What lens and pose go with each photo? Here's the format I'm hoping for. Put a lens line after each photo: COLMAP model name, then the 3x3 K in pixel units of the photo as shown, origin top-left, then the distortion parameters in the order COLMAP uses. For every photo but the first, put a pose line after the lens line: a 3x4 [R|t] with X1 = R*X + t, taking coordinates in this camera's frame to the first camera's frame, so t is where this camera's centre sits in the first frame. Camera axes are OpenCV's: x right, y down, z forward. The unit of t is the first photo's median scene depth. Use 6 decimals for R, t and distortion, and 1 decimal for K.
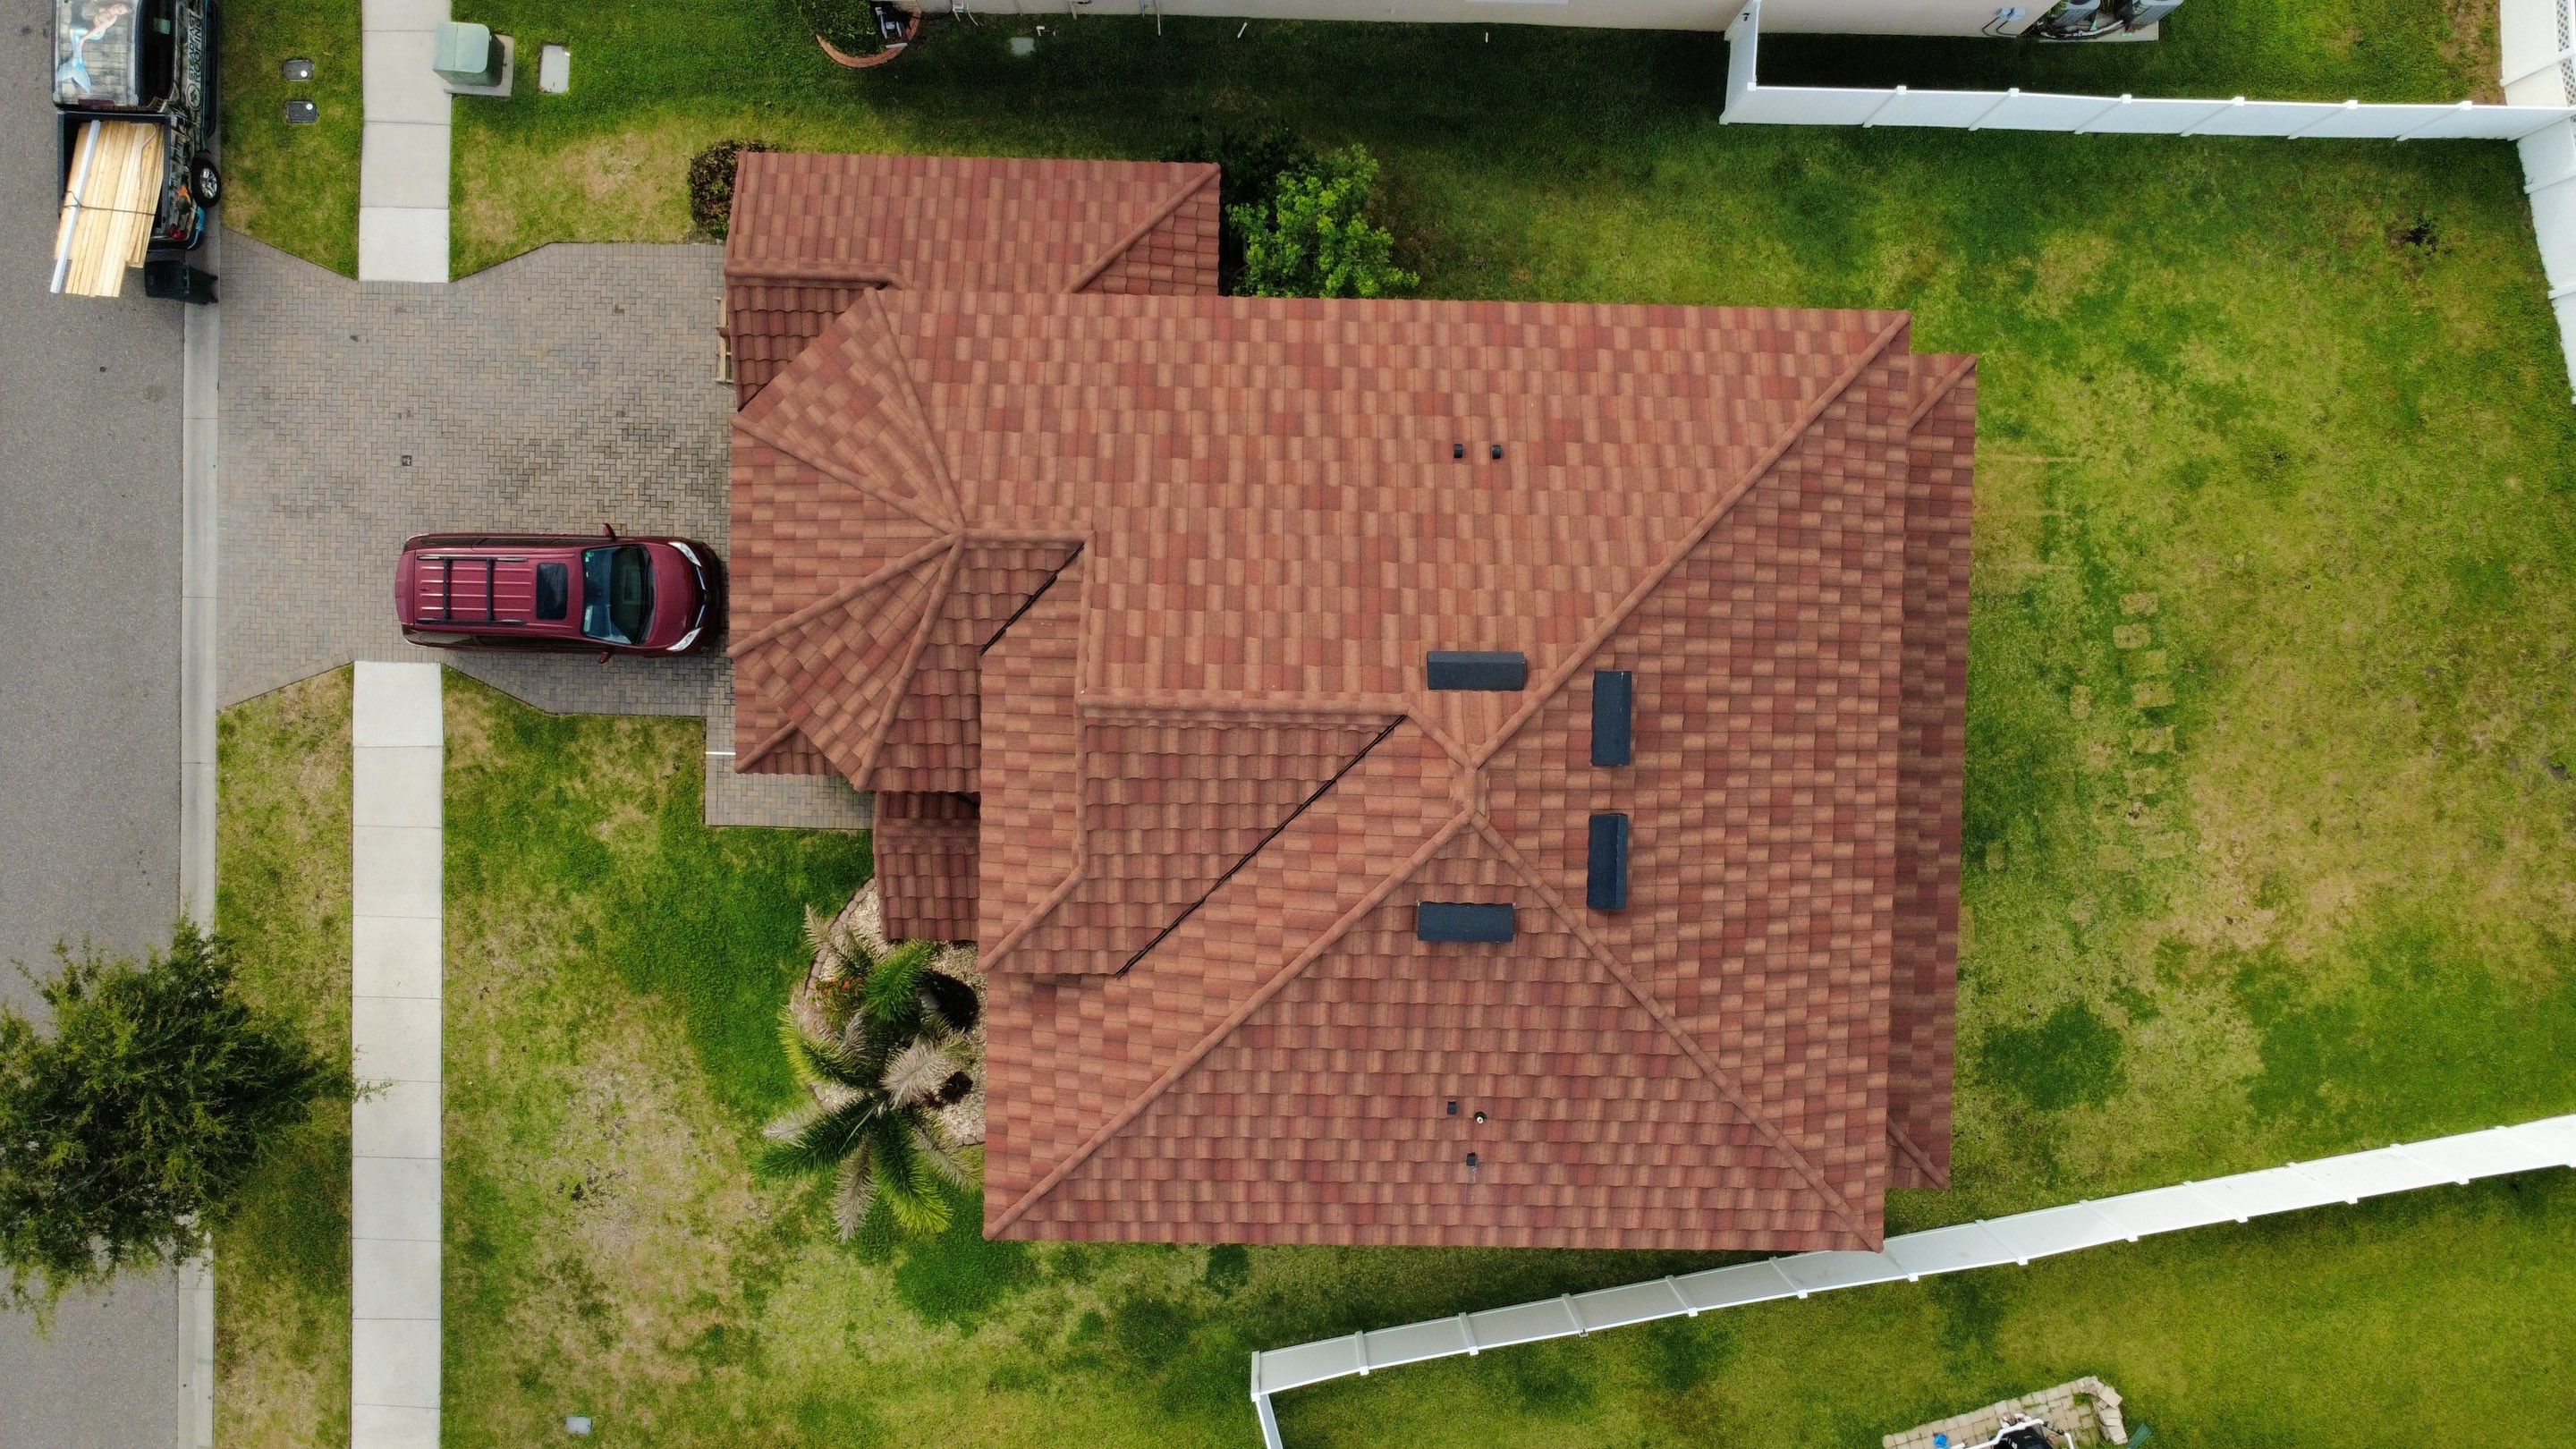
lens RADIAL K [[1877.2, 0, 1283.9], [0, 1877.2, 720.5], [0, 0, 1]] dist [-0.002786, 0.005026]
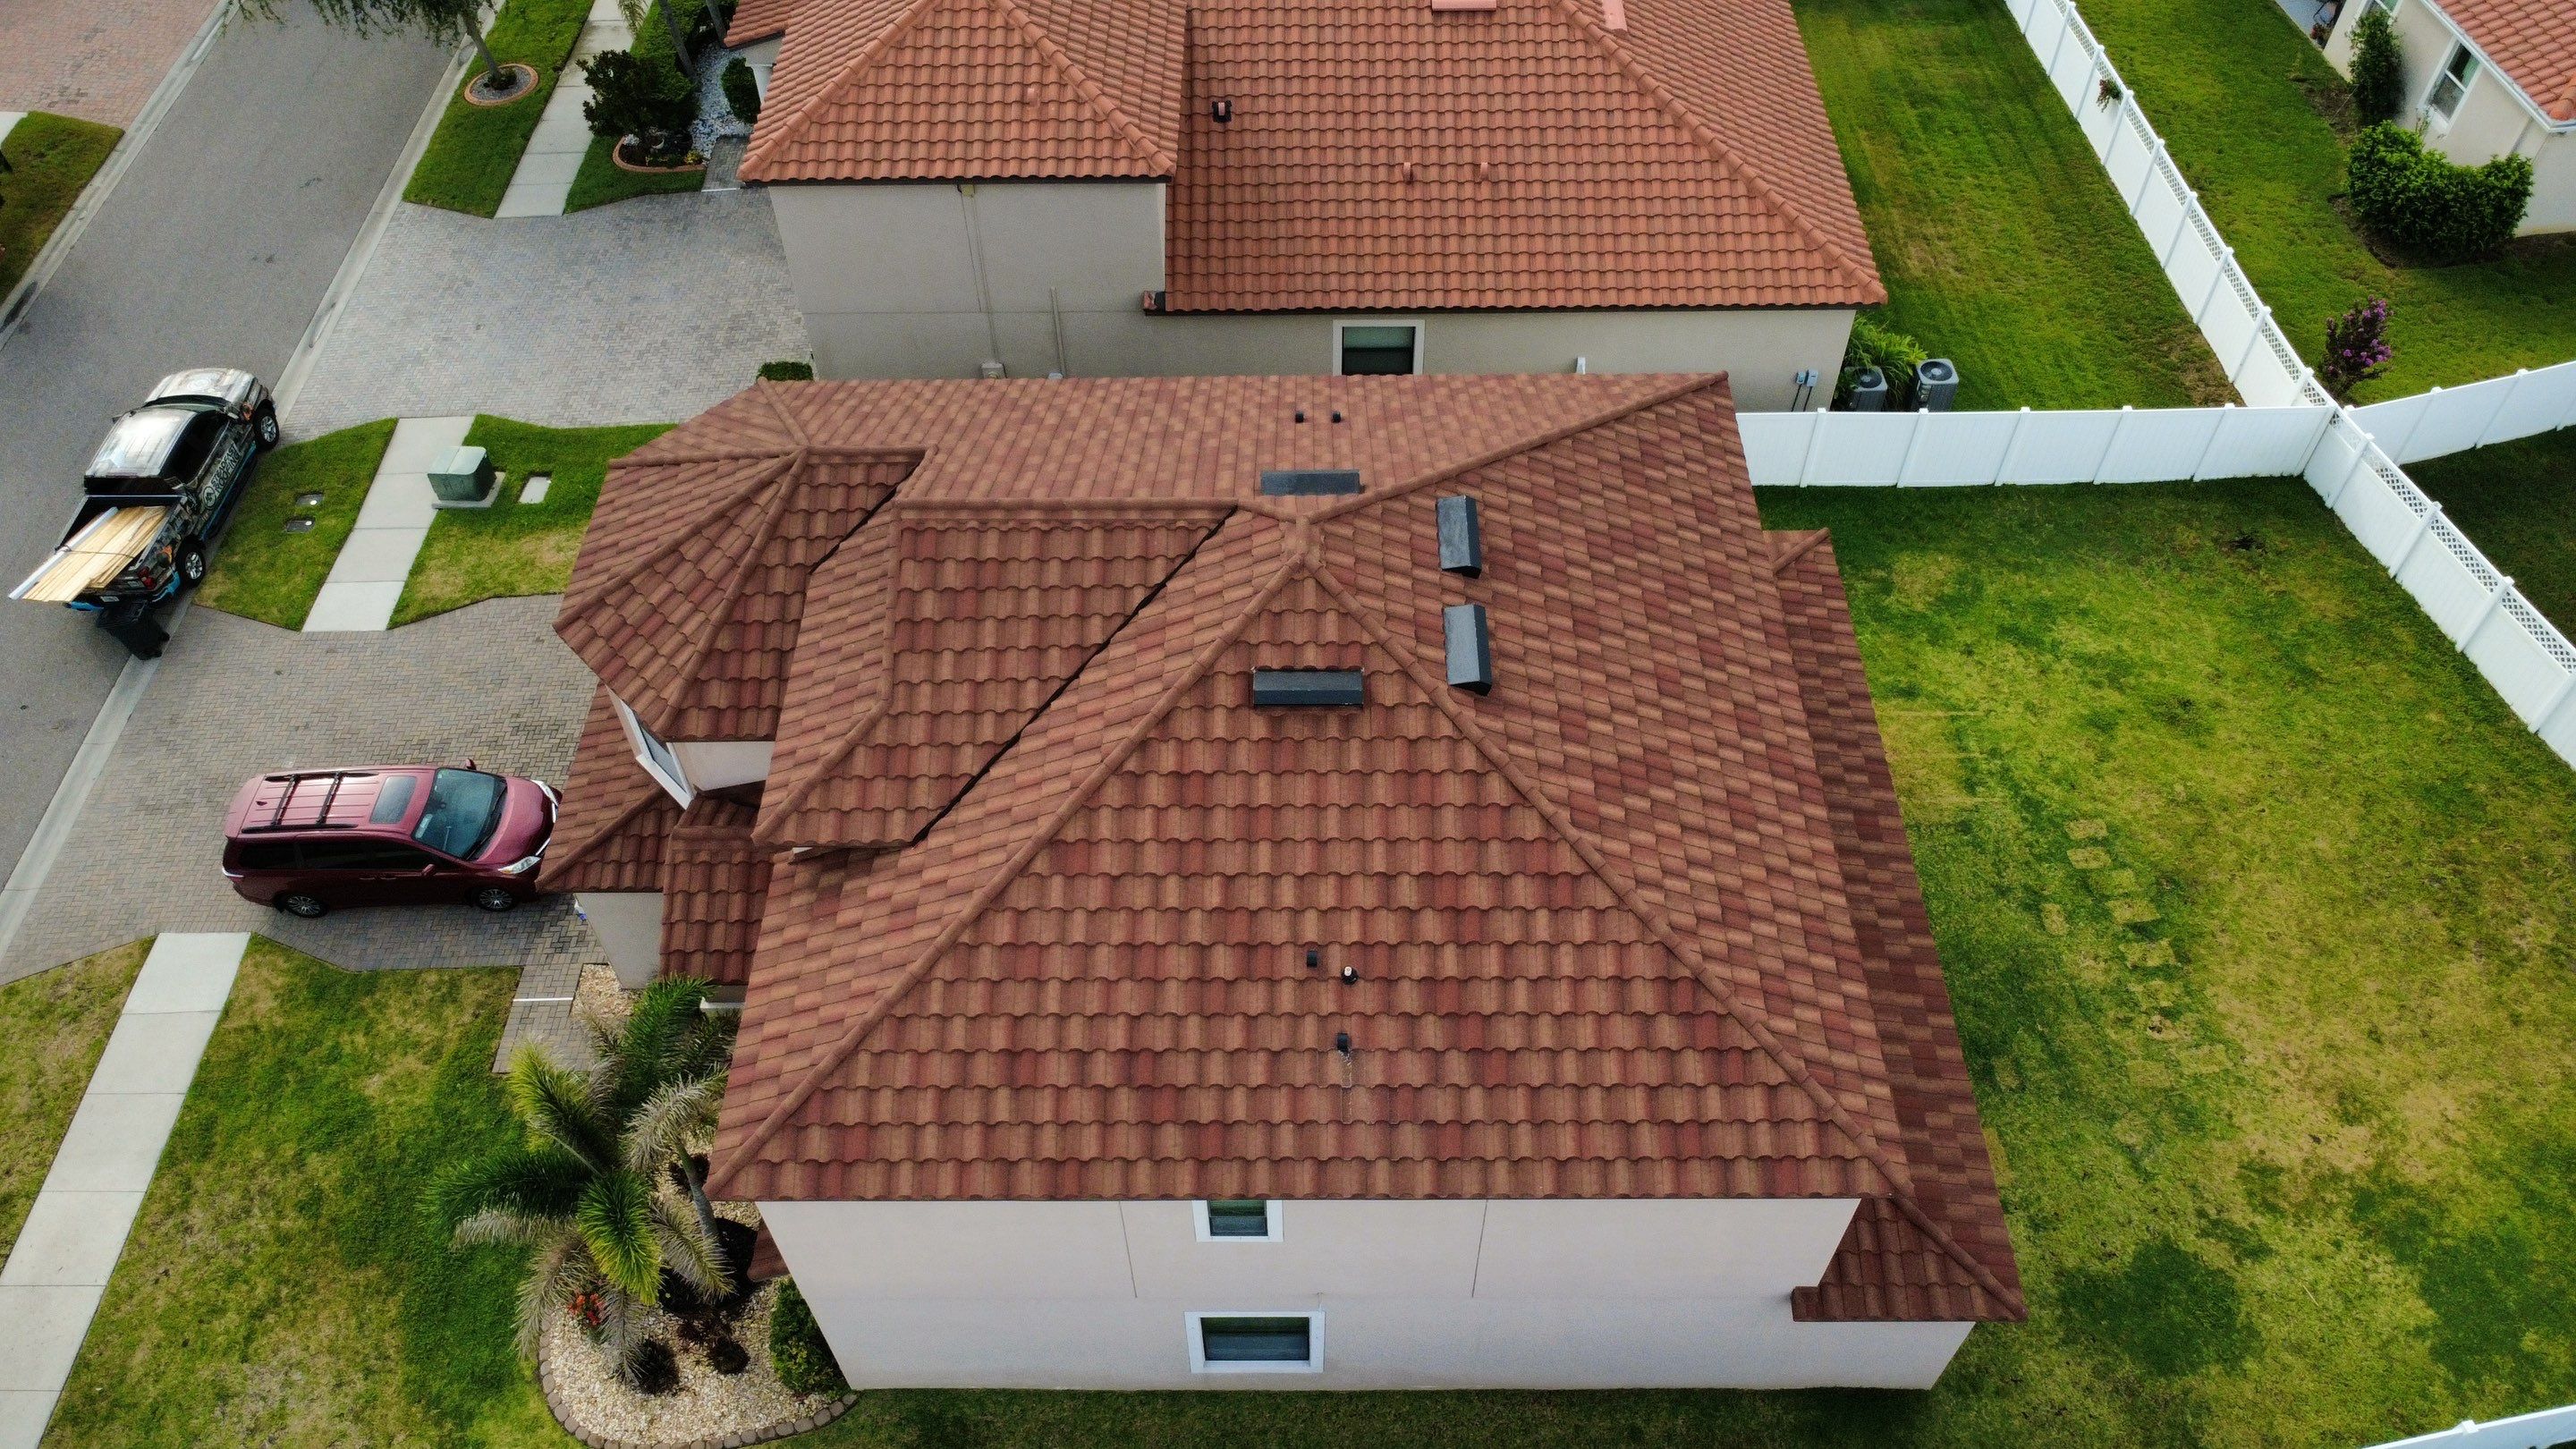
lens RADIAL K [[1877.2, 0, 1283.9], [0, 1877.2, 720.5], [0, 0, 1]] dist [-0.002786, 0.005026]
pose [[0.999517, -0.029642, -0.009356, 0.071958], [0.015957, 0.747609, -0.663947, 0.541890], [0.026675, 0.663477, 0.747721, 0.273037]]
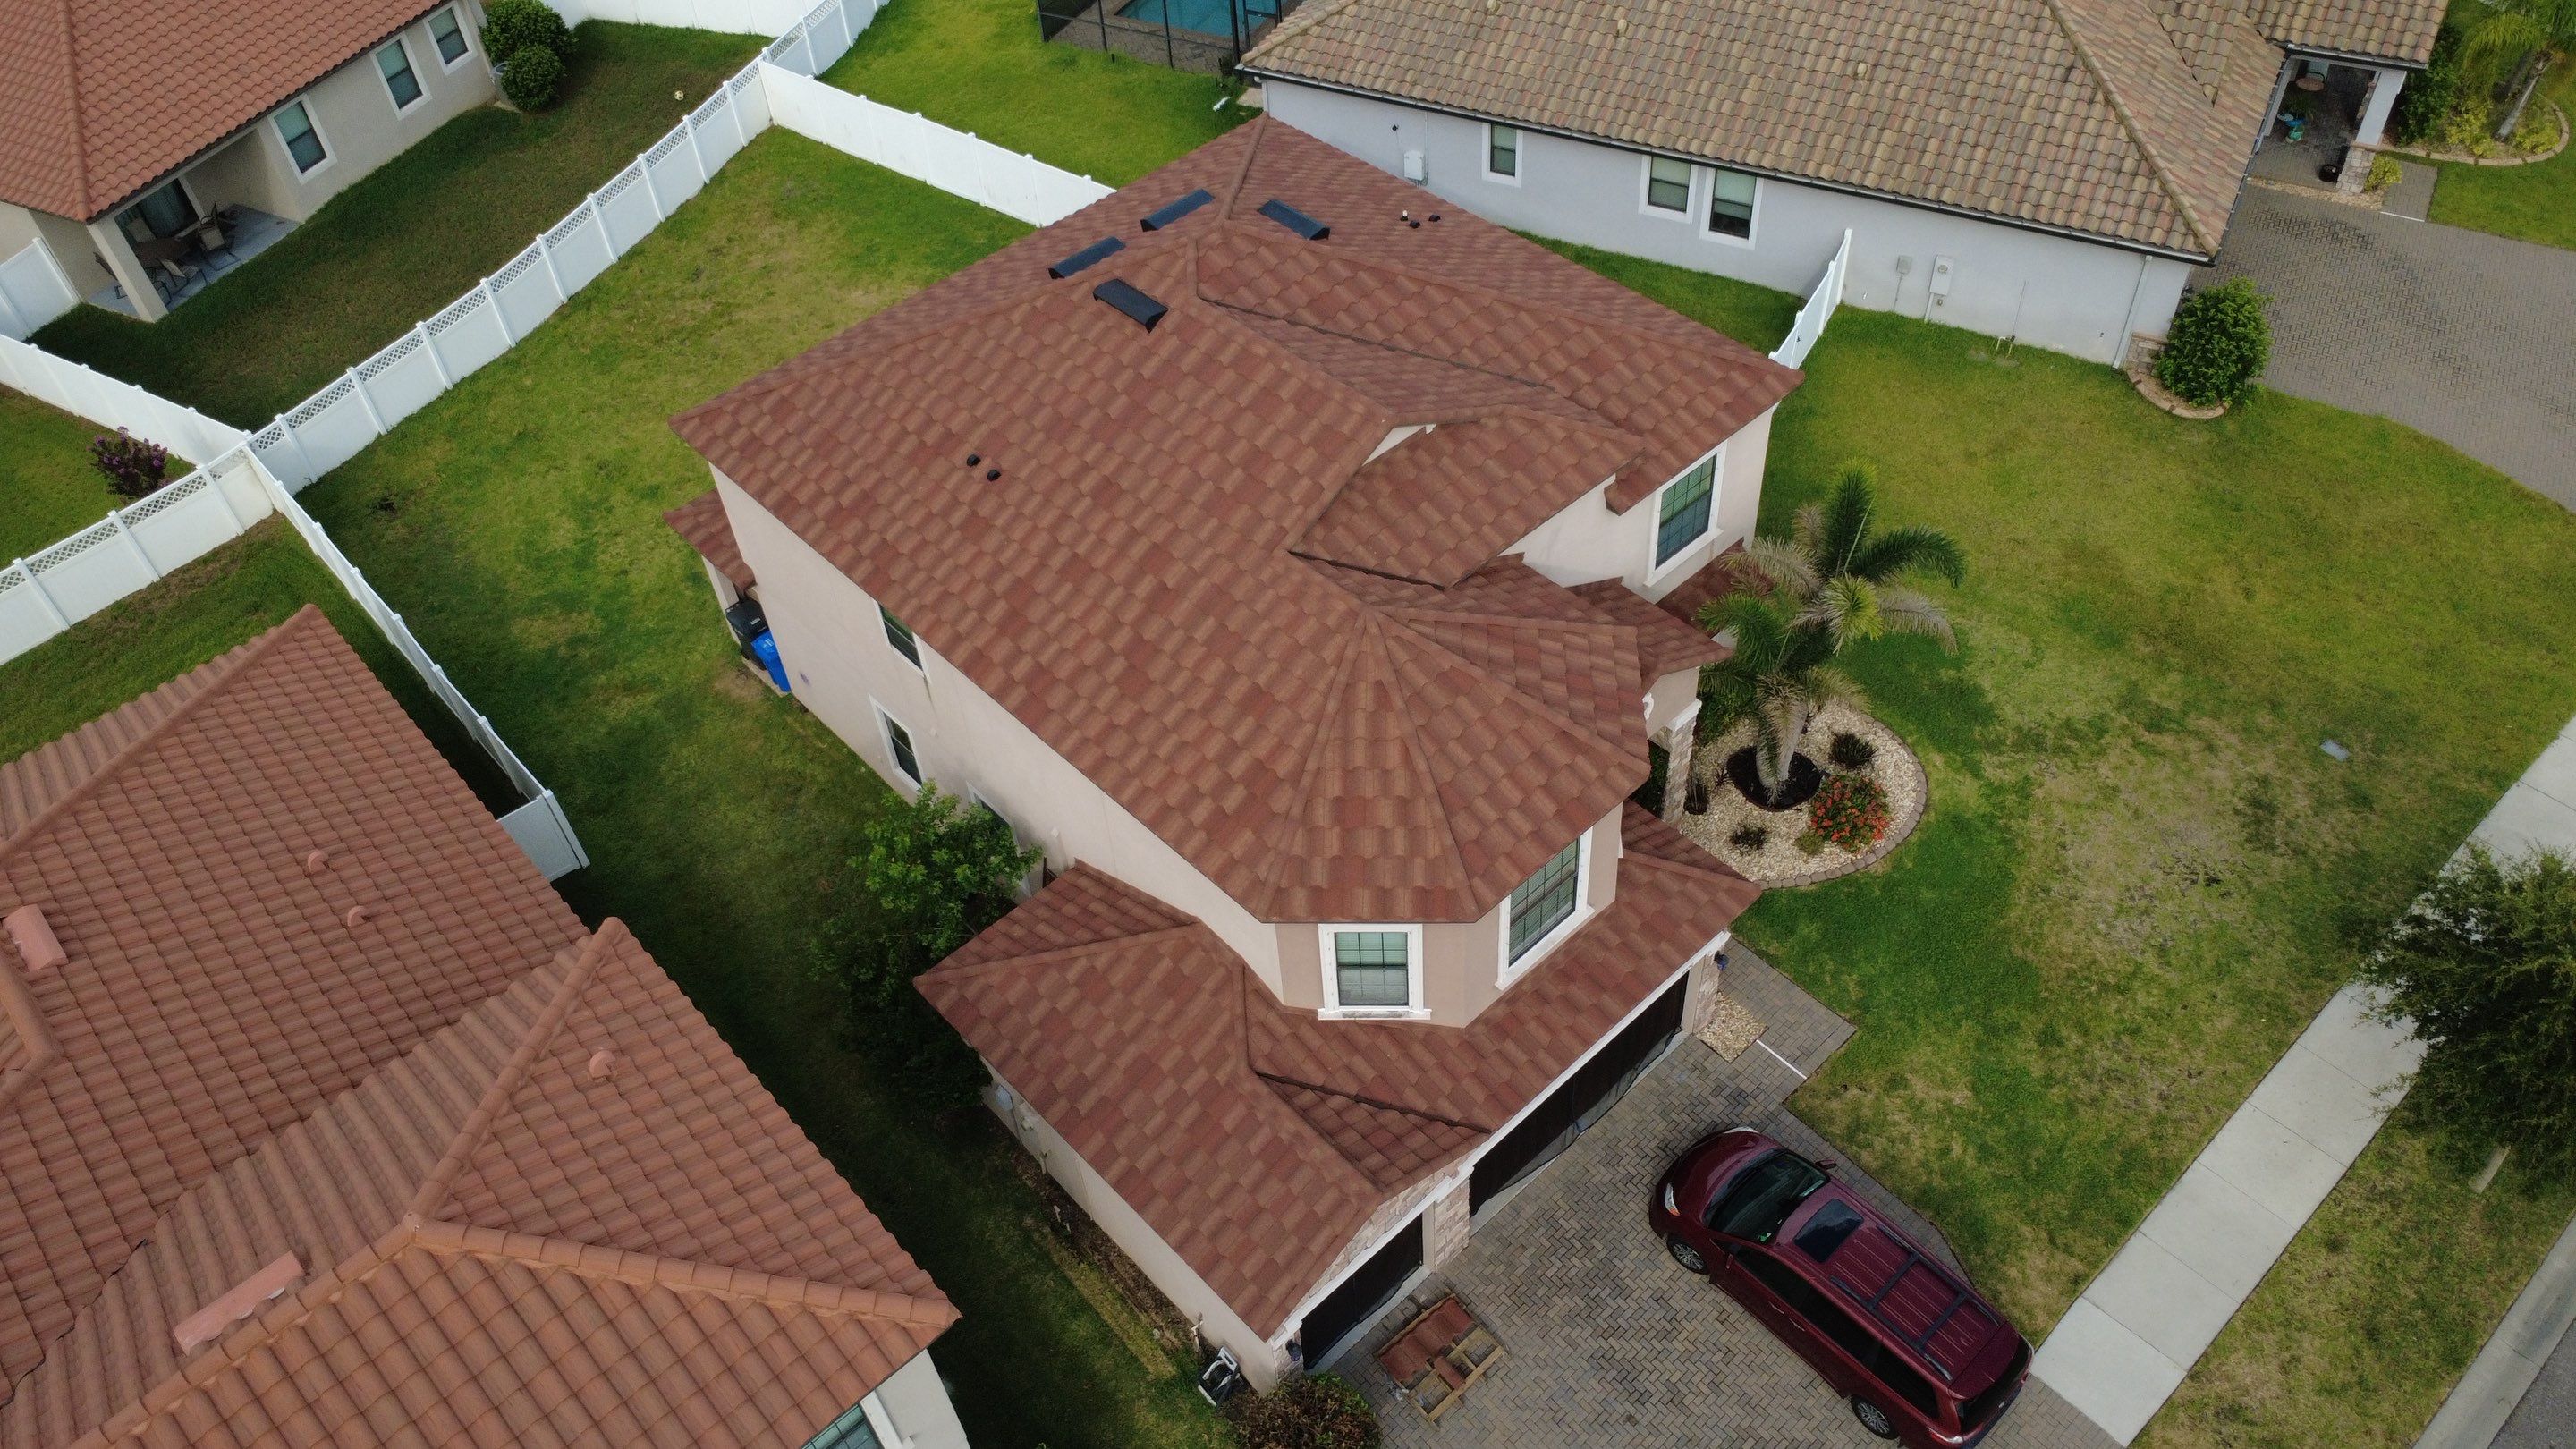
lens RADIAL K [[1877.2, 0, 1283.9], [0, 1877.2, 720.5], [0, 0, 1]] dist [-0.002786, 0.005026]
pose [[-0.690304, -0.501895, 0.521136, -0.538938], [0.719560, -0.551489, 0.422011, -0.455543], [0.075595, 0.666304, 0.741839, 0.240728]]
